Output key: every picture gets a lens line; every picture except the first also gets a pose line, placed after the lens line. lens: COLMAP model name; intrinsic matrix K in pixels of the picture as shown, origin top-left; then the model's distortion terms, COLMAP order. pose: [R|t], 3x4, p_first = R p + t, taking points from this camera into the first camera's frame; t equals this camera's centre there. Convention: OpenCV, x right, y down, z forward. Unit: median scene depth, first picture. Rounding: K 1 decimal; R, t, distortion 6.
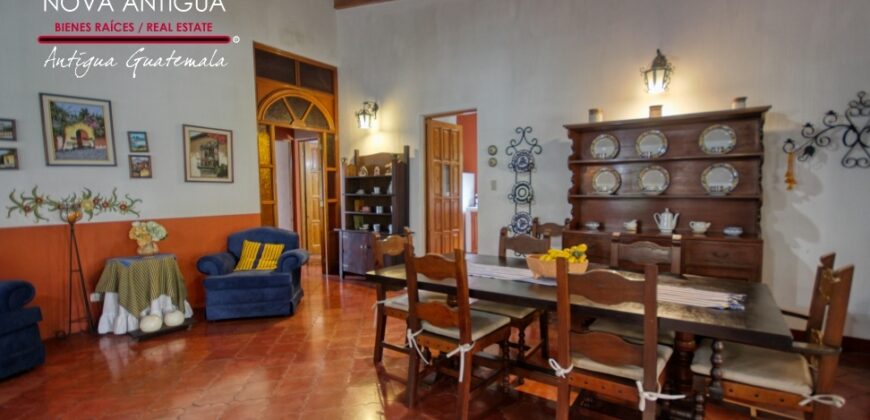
lens RADIAL K [[391.4, 0, 432.9], [0, 391.4, 211.2], [0, 0, 1]] dist [-0.025305, -0.002899]
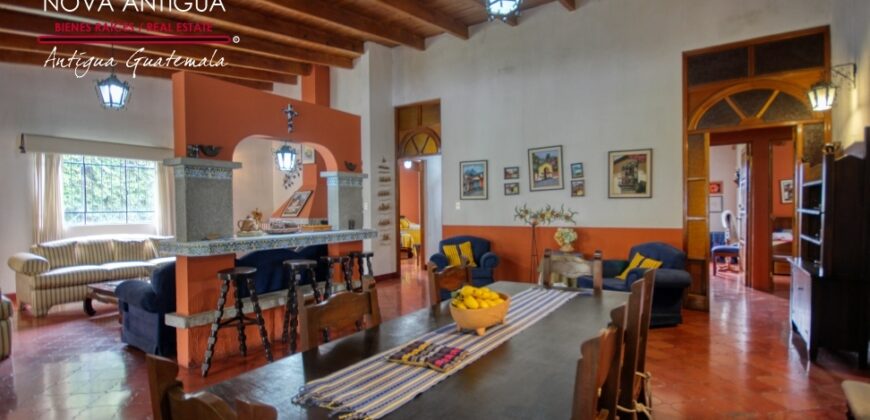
lens RADIAL K [[391.4, 0, 453.2], [0, 391.4, 215.3], [0, 0, 1]] dist [-0.025305, -0.002899]
pose [[0.046592, 0.026190, -0.998571, 0.598157], [-0.039986, 0.998904, 0.024333, -0.034660], [0.998113, 0.038795, 0.047588, 0.478733]]
